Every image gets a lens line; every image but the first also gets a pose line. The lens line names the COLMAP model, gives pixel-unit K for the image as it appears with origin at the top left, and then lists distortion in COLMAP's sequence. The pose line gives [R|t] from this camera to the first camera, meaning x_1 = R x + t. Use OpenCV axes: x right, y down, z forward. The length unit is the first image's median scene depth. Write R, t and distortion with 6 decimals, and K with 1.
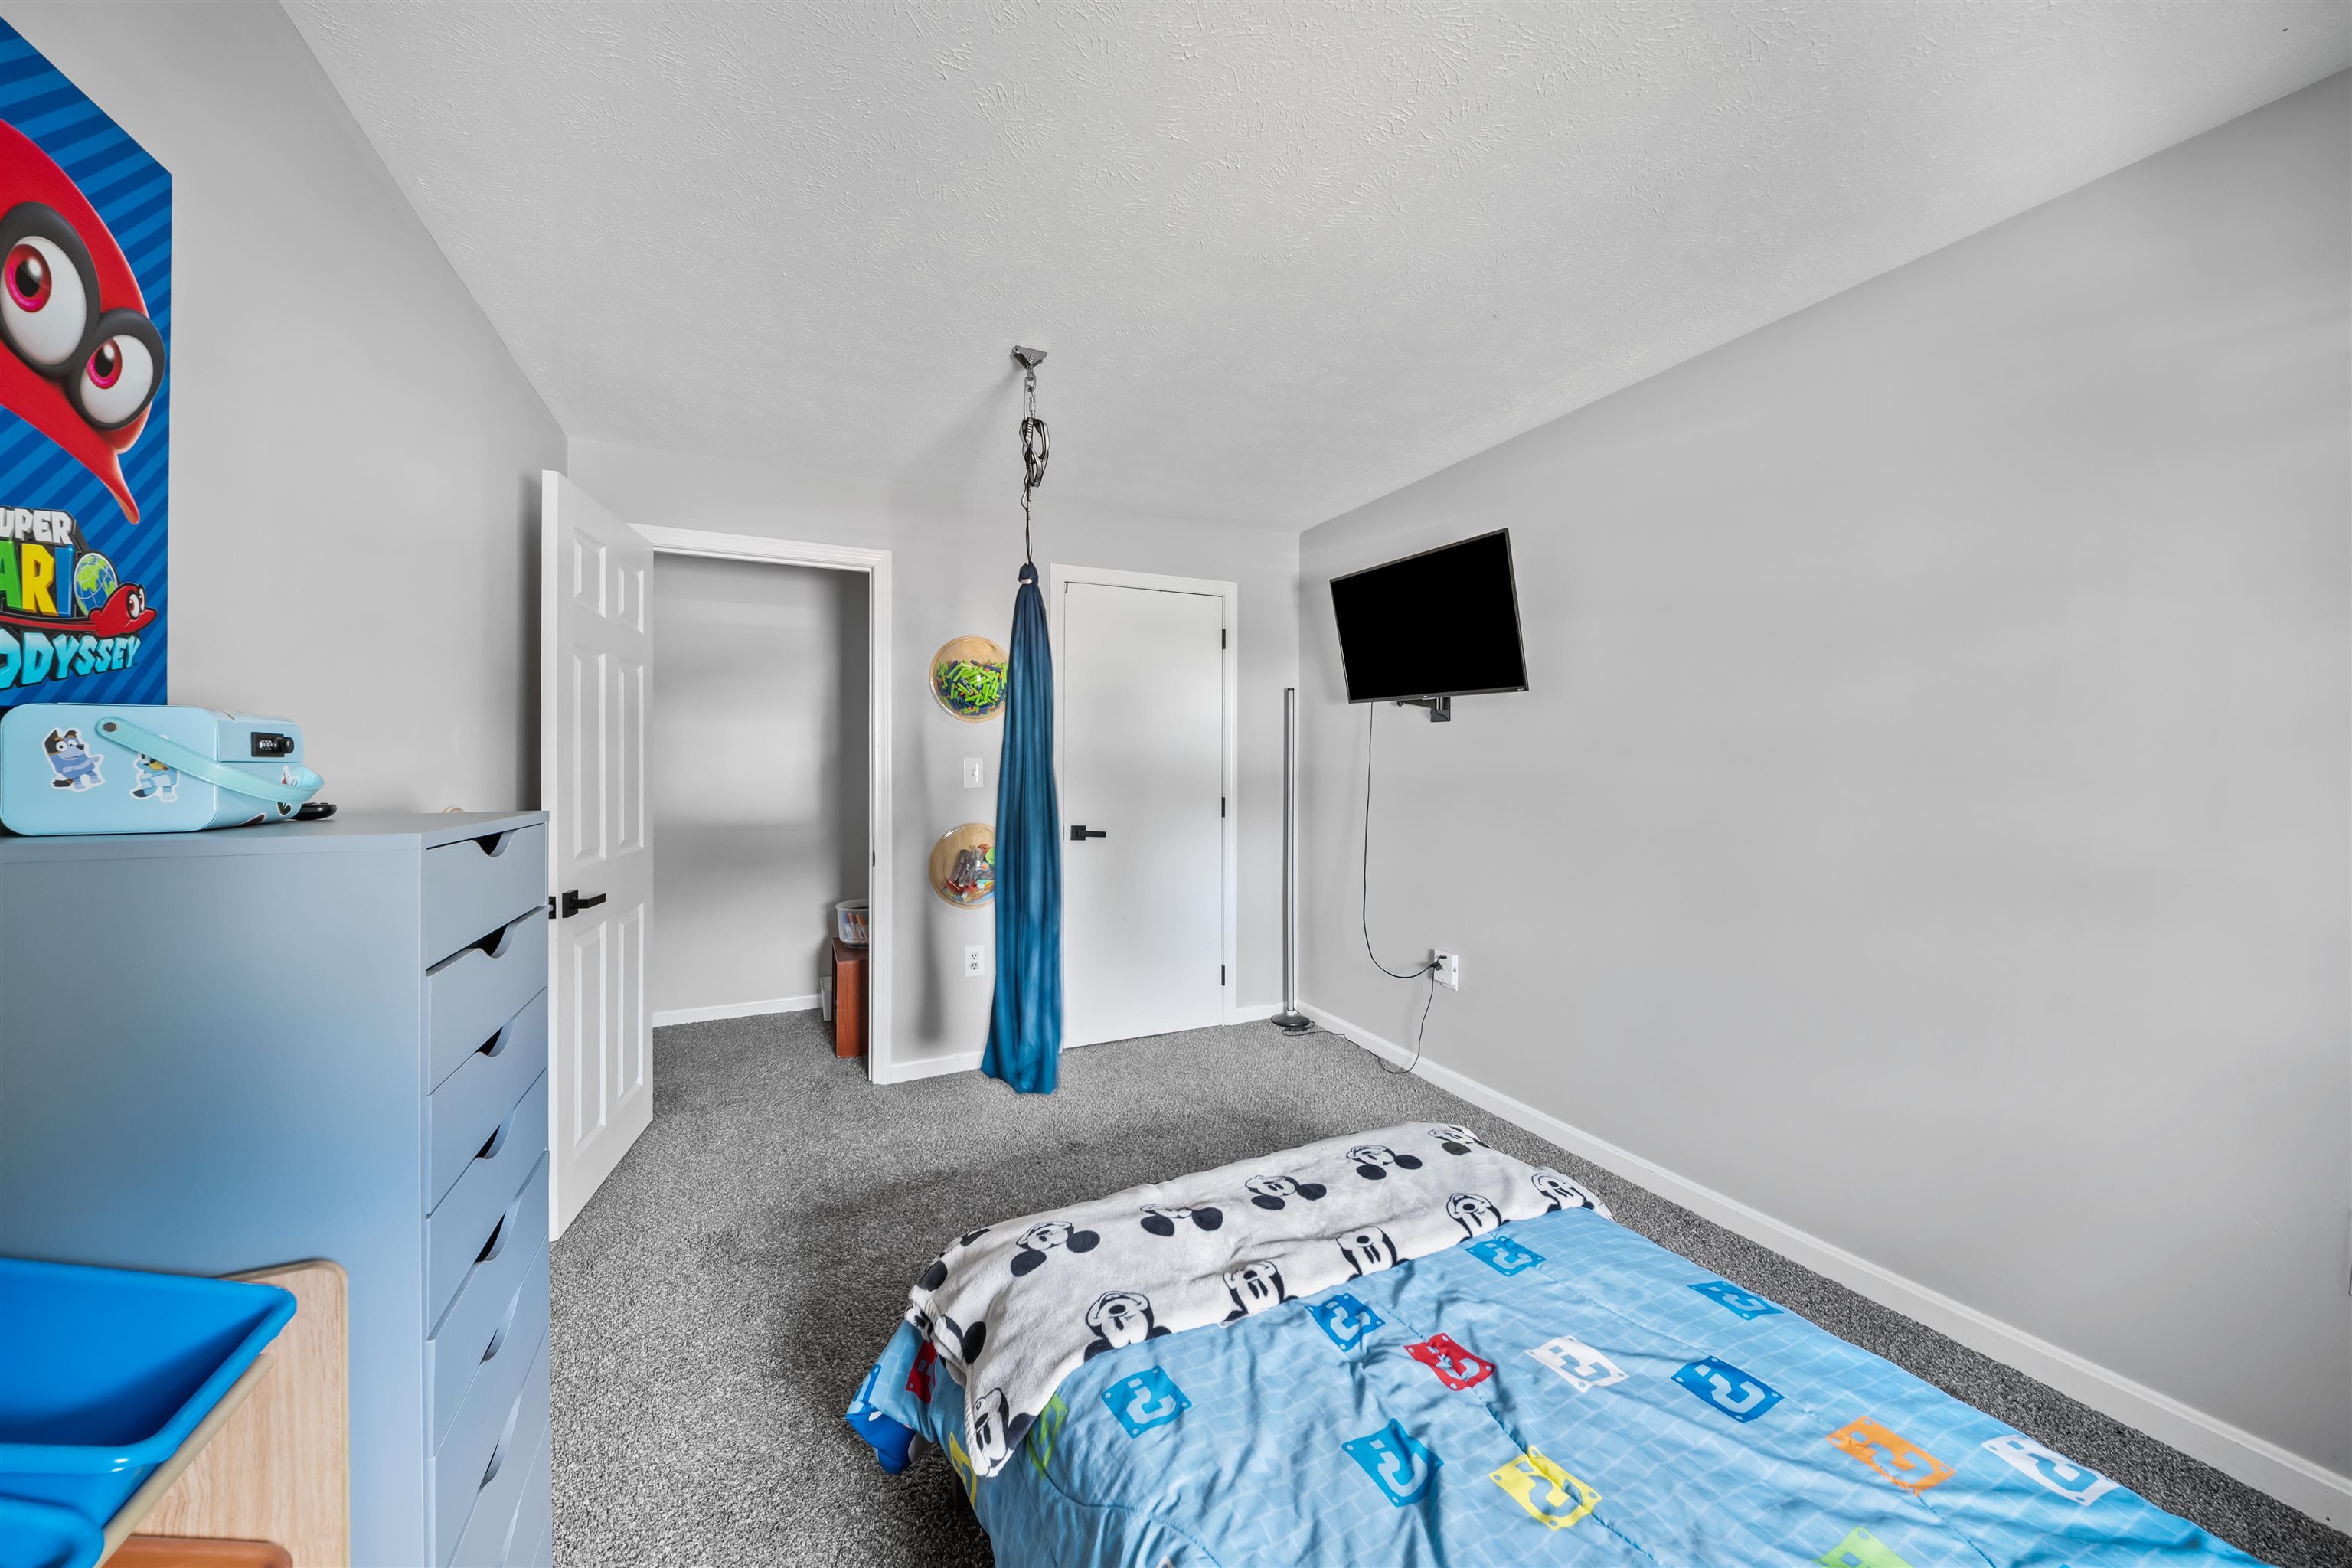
lens RADIAL K [[833.9, 0, 1183.7], [0, 833.9, 769.1], [0, 0, 1]] dist [-0.002864, -0.001549]
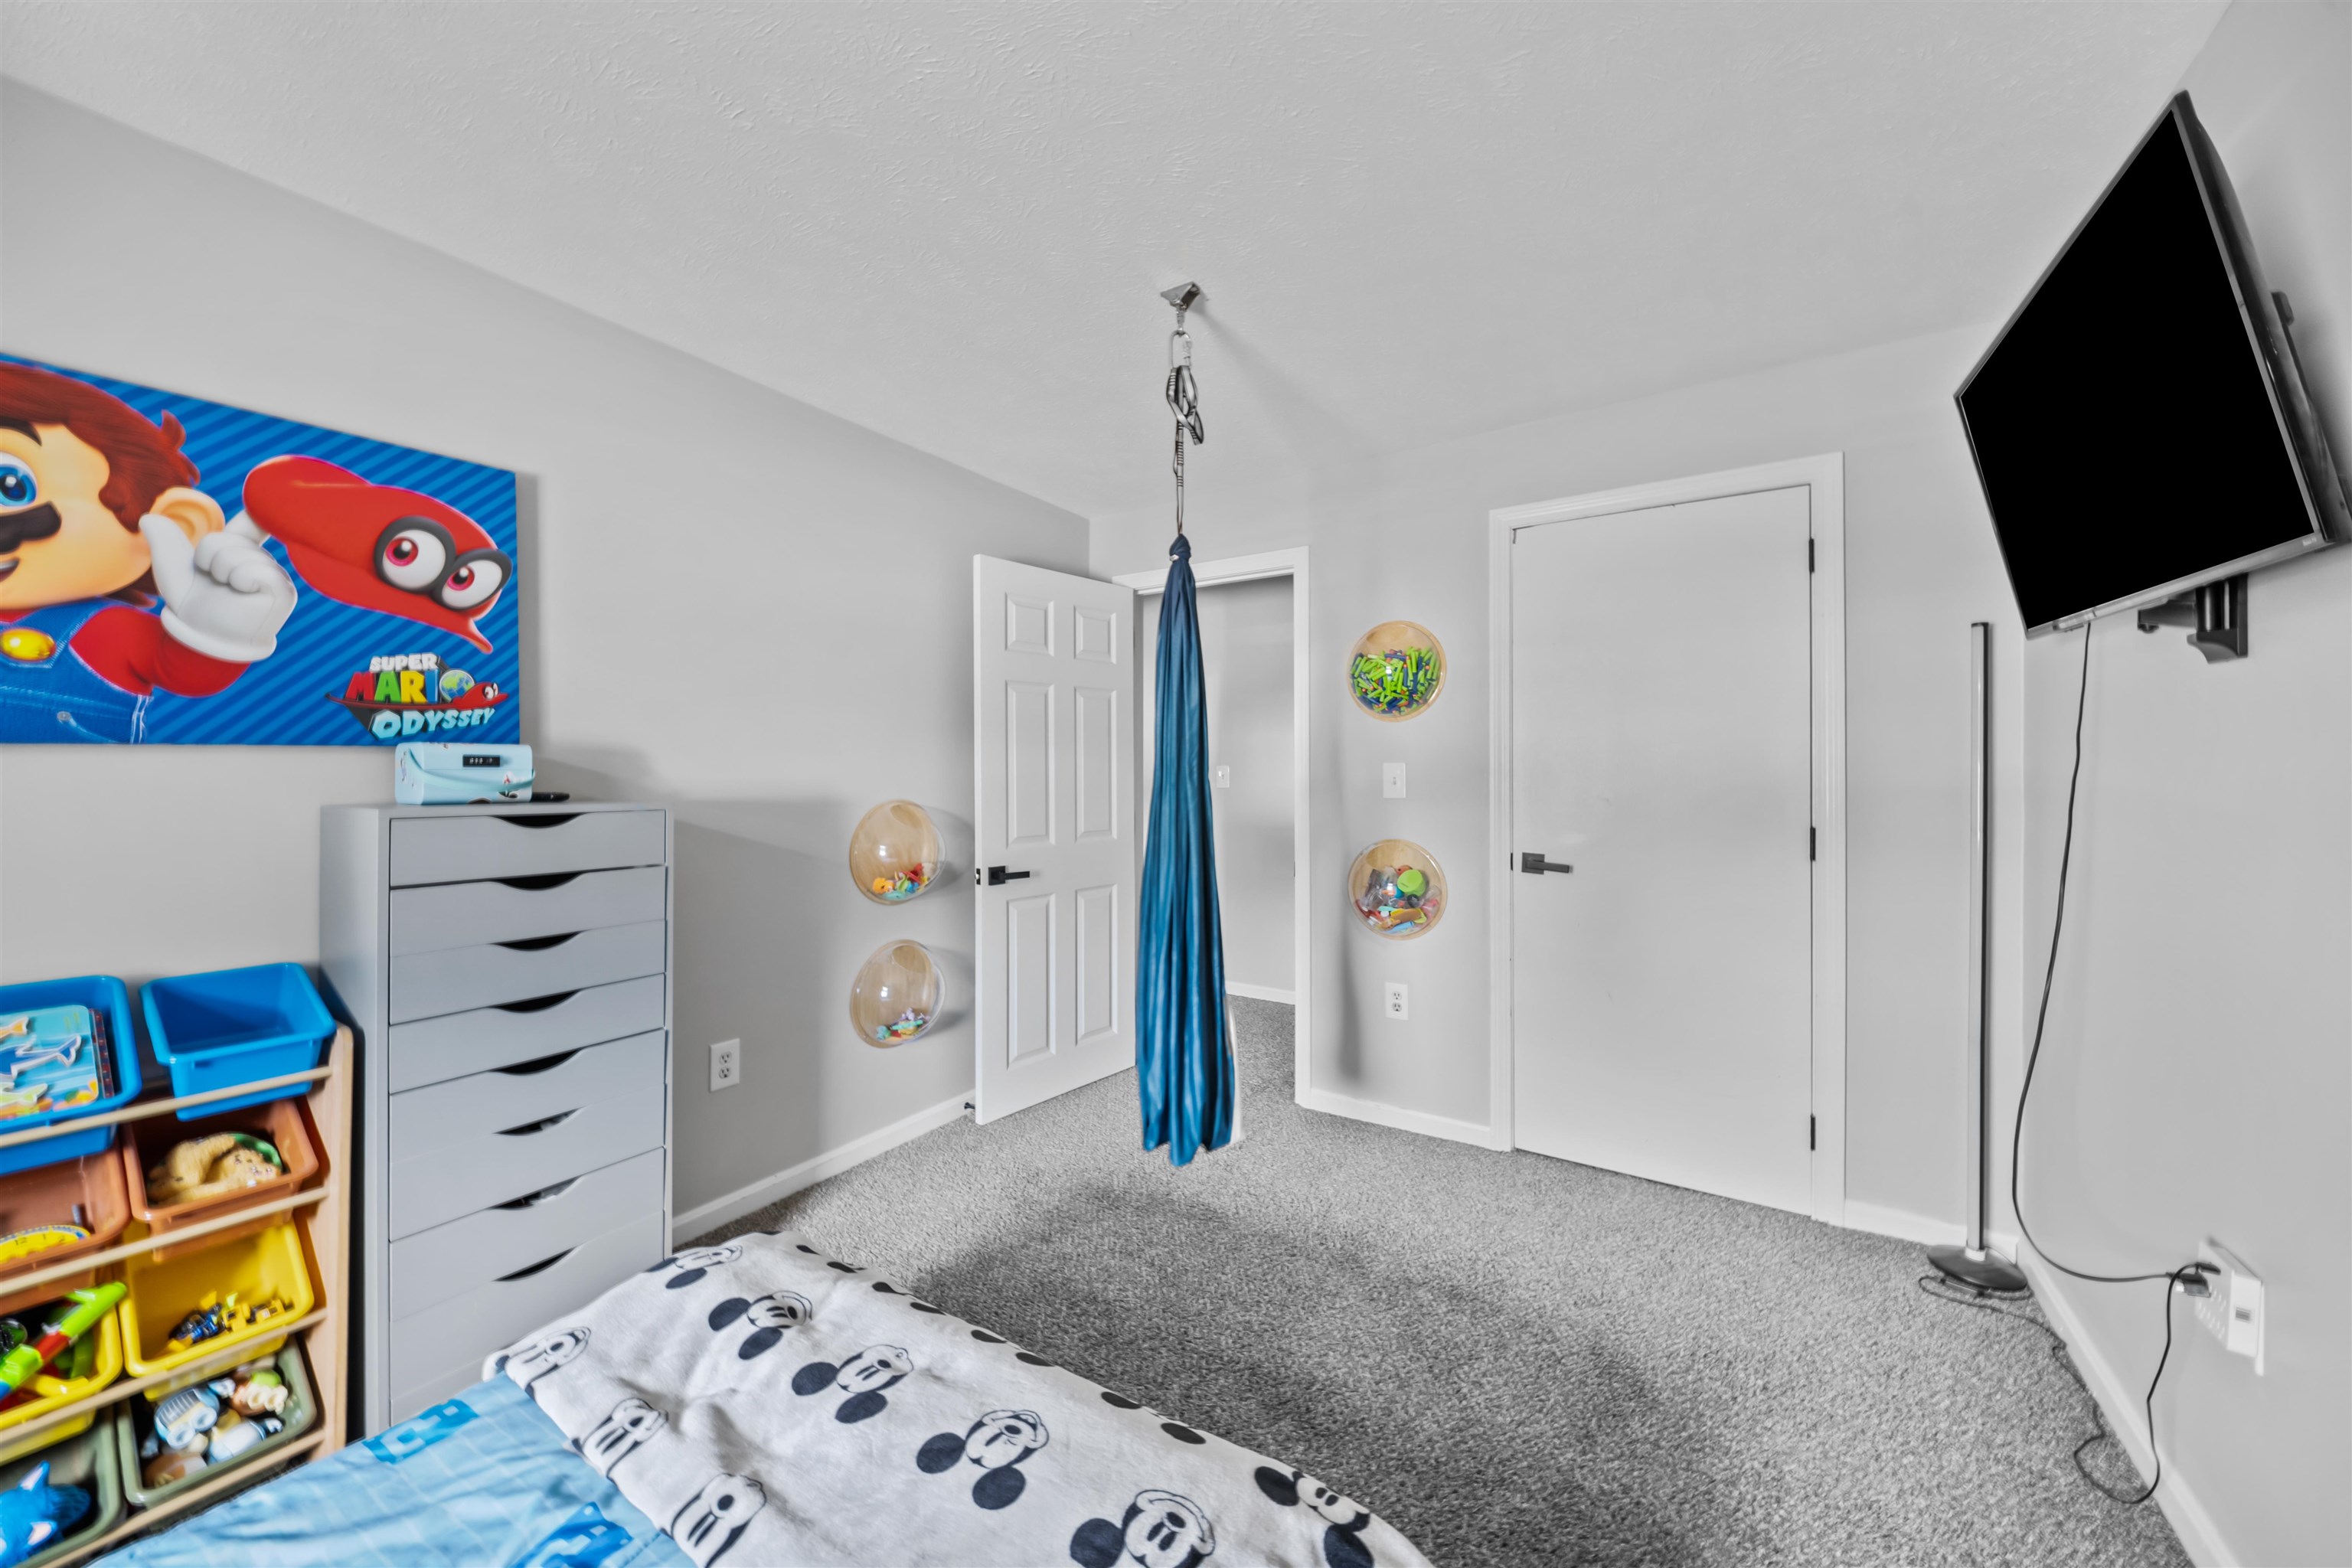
lens RADIAL K [[833.9, 0, 1176.9], [0, 833.9, 771.9], [0, 0, 1]] dist [-0.002864, -0.001549]
pose [[0.522348, 0.001521, -0.852731, 0.928748], [-0.004752, 0.999988, -0.001128, -0.006341], [0.852719, 0.004642, 0.522349, 0.937221]]
